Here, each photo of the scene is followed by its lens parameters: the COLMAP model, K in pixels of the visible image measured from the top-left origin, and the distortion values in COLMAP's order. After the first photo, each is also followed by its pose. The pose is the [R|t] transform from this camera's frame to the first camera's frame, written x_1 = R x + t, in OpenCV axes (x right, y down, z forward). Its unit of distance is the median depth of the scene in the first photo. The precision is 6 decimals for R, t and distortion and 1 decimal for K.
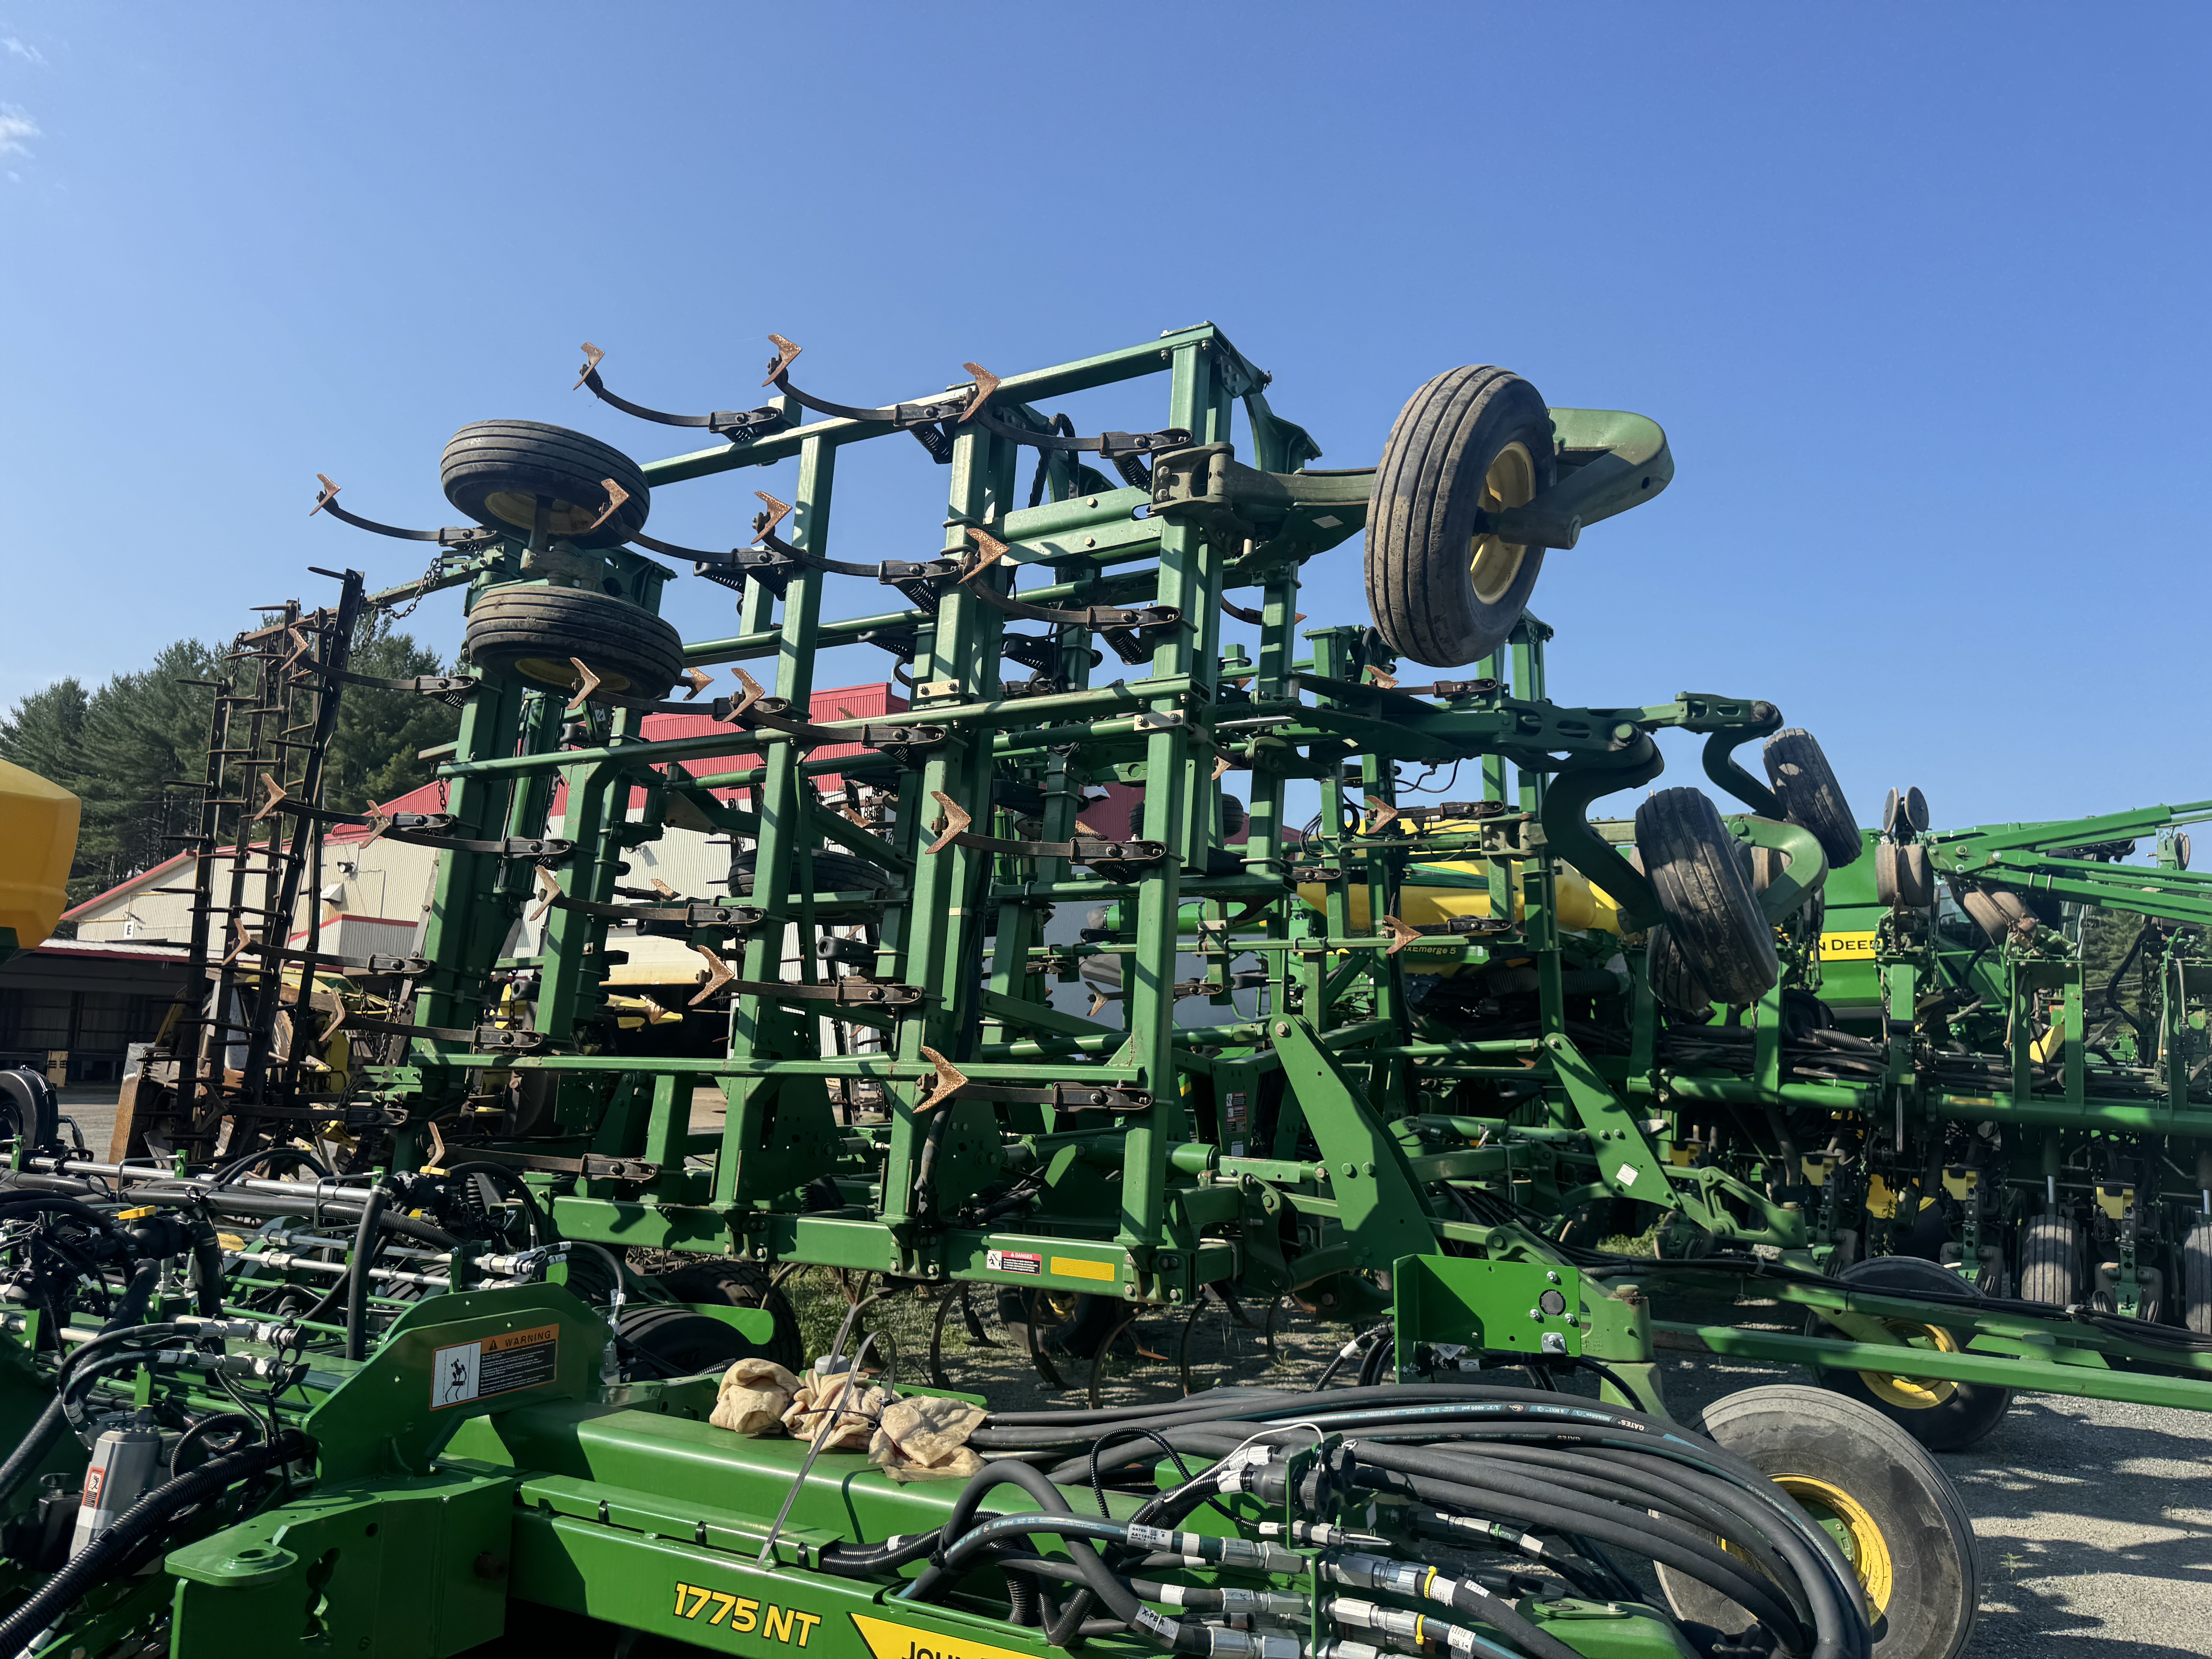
lens RADIAL K [[1555.2, 0, 1106.0], [0, 1555.2, 829.5], [0, 0, 1]] dist [-0.004058, -0.002900]
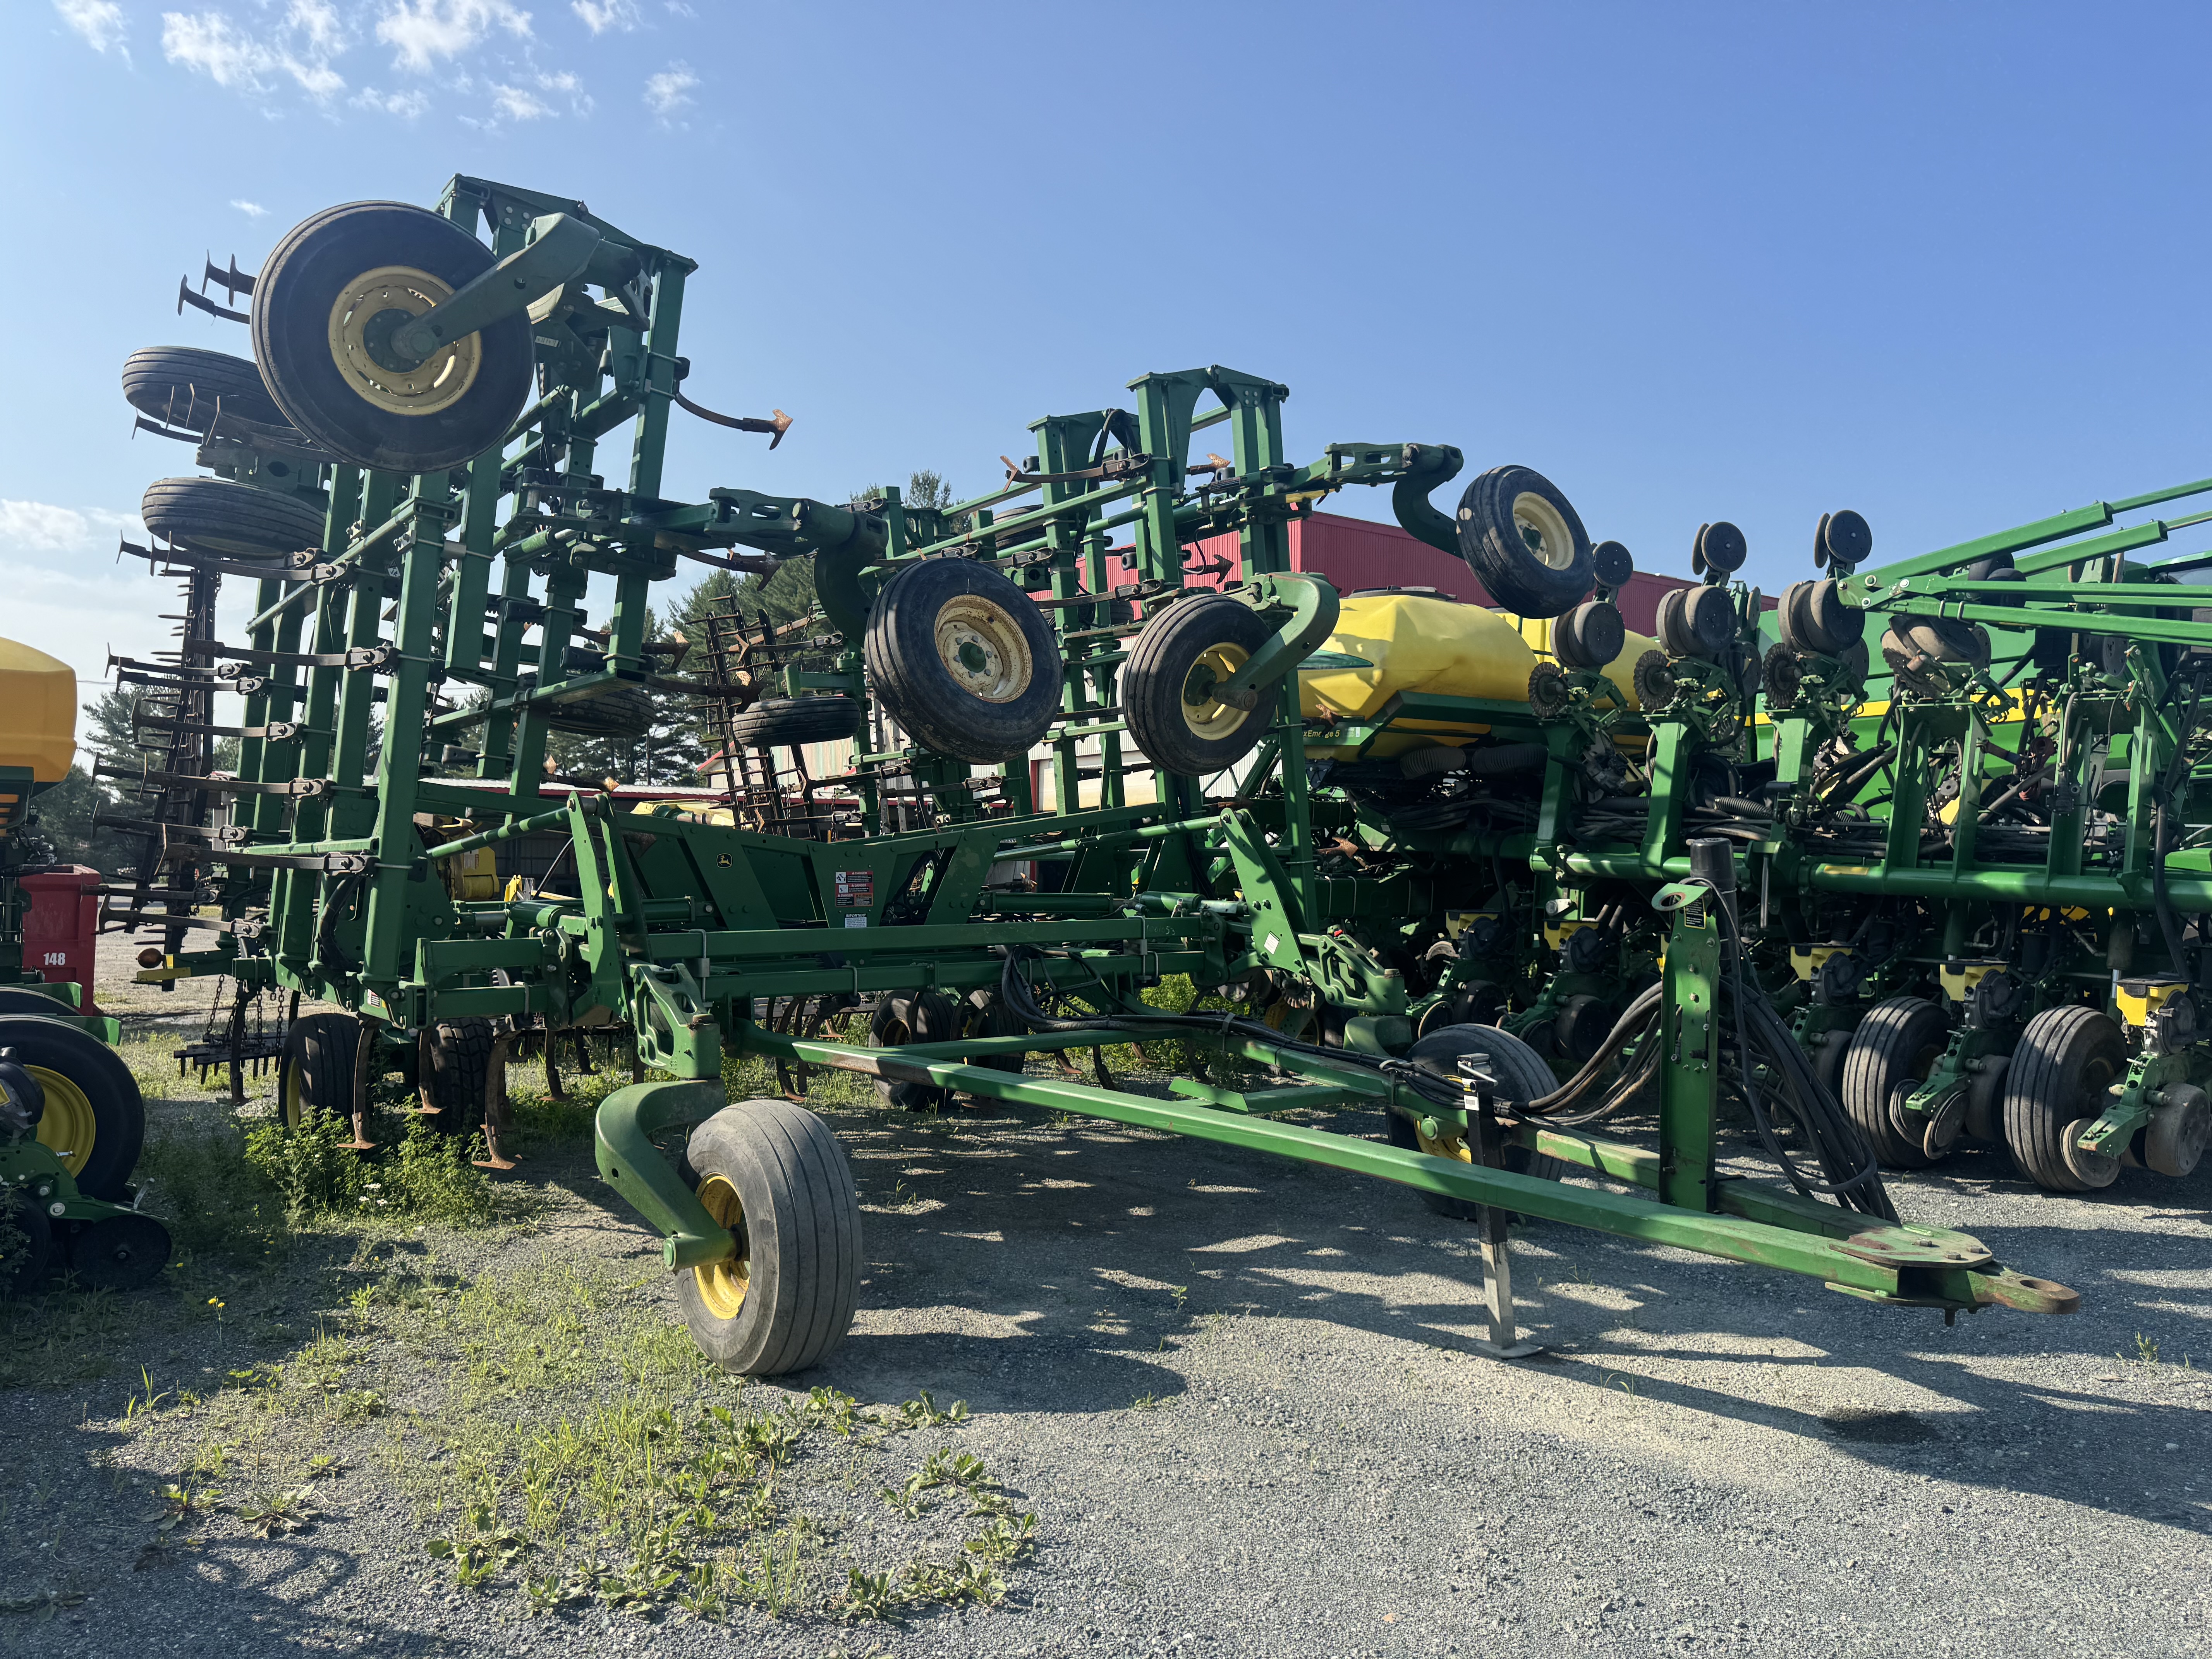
lens RADIAL K [[1540.4, 0, 1106.0], [0, 1540.4, 829.5], [0, 0, 1]] dist [0.041508, -0.000374]
pose [[0.930276, -0.030010, -0.365631, 0.487296], [0.071753, 0.992283, 0.101119, 0.033383], [0.359775, -0.120304, 0.925251, 0.042048]]
